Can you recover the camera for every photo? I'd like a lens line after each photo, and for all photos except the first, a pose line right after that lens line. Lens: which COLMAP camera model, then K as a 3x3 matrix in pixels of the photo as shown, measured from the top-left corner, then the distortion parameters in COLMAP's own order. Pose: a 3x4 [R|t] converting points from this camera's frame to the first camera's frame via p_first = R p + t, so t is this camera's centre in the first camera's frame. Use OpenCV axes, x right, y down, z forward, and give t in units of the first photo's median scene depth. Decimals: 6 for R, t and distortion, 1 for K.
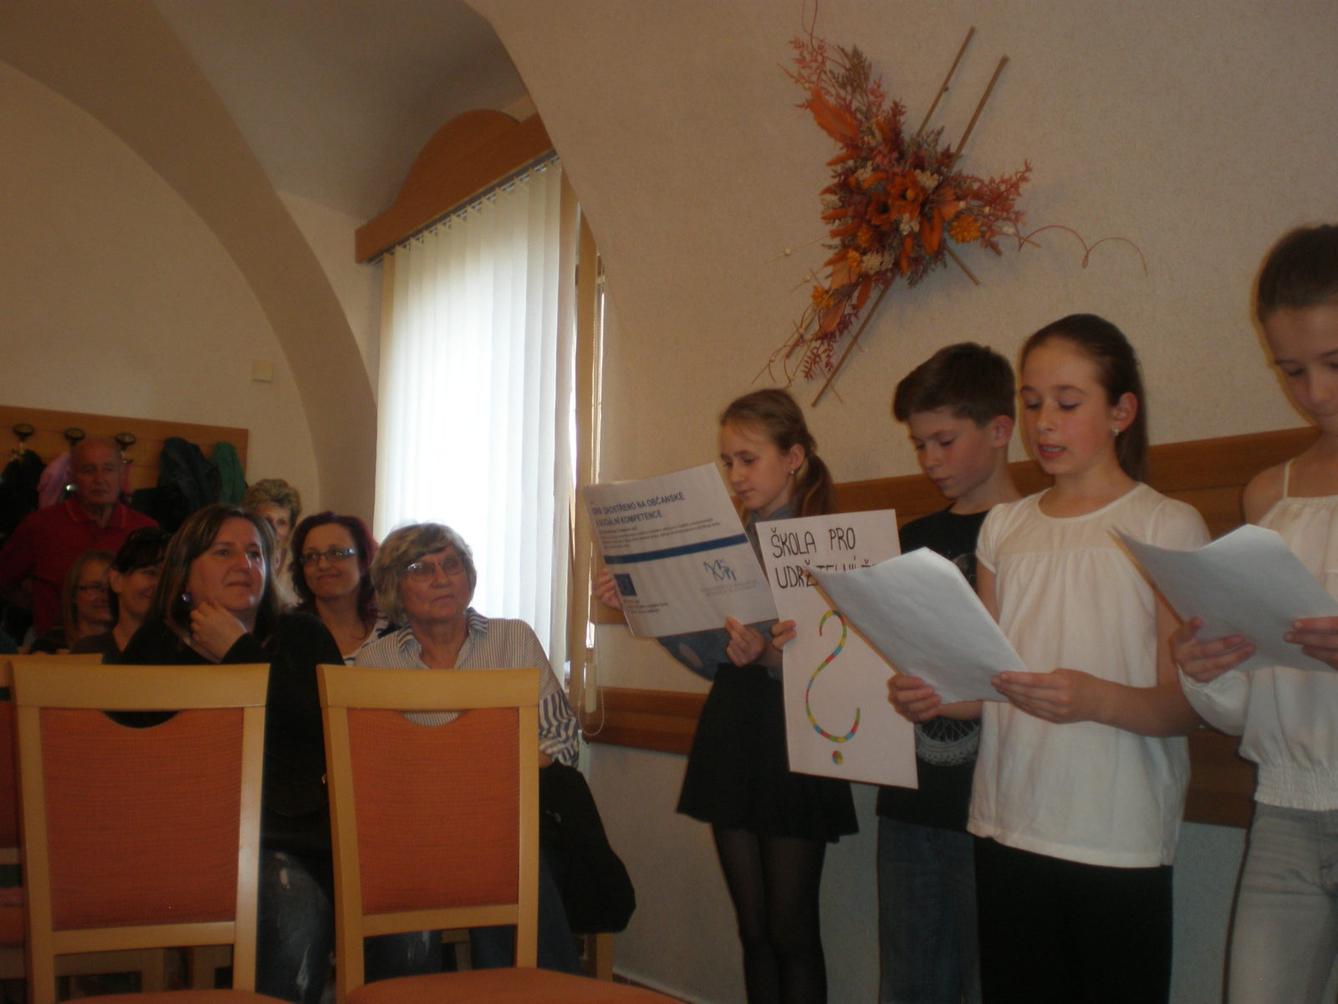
lens RADIAL K [[1414.9, 0, 669.0], [0, 1414.9, 502.0], [0, 0, 1]] dist [-0.078364, -0.011639]
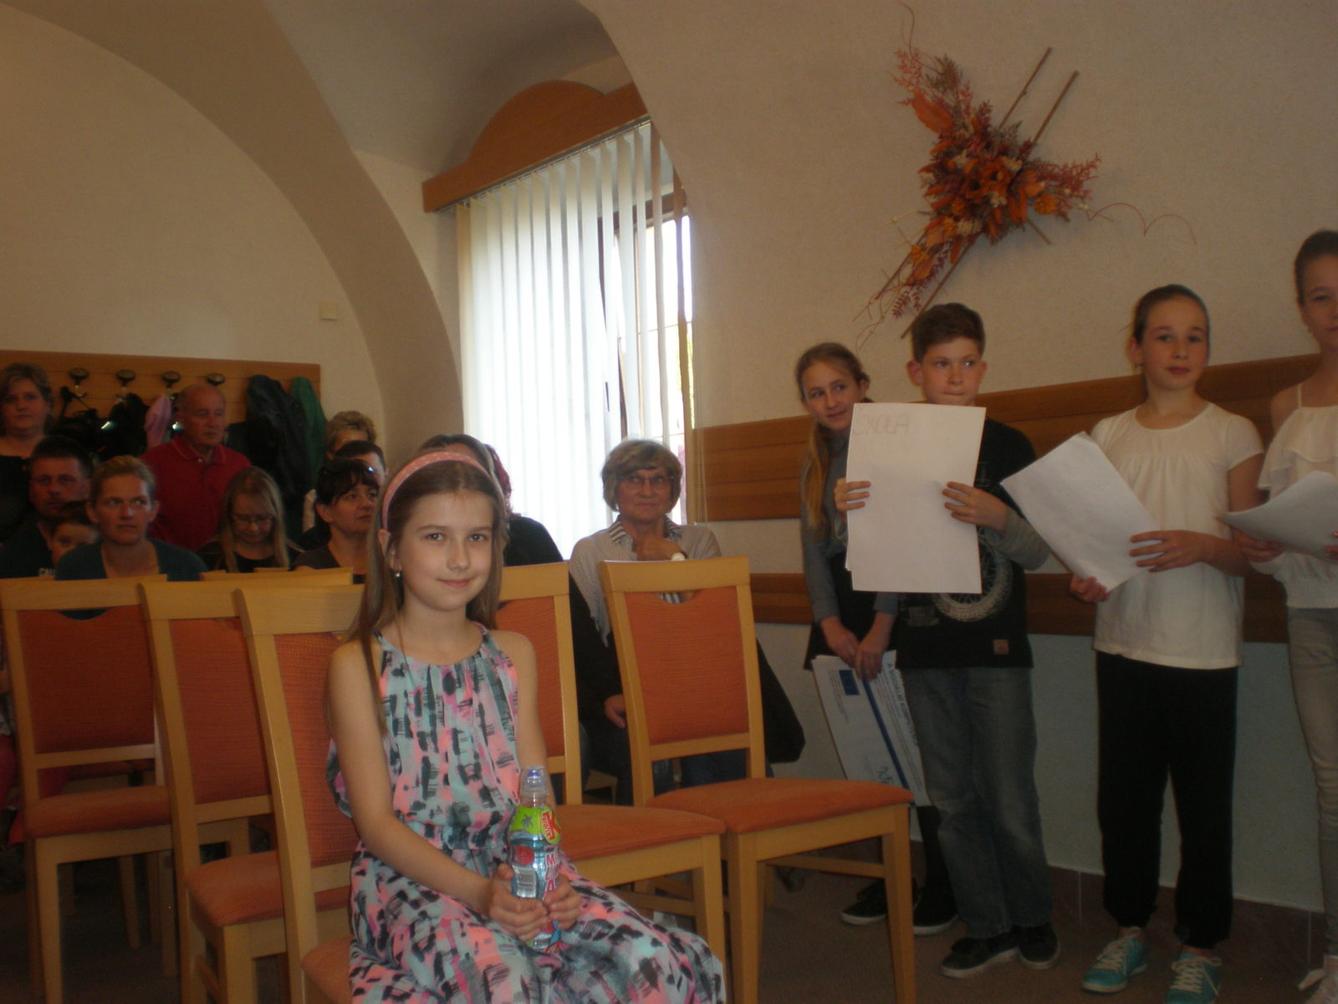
lens RADIAL K [[1412.3, 0, 669.0], [0, 1412.3, 502.0], [0, 0, 1]] dist [-0.102866, 0.006926]
pose [[0.996390, -0.048271, 0.069834, -0.223965], [0.043106, 0.996351, 0.073669, -0.027706], [-0.073135, -0.070392, 0.994835, -0.258904]]
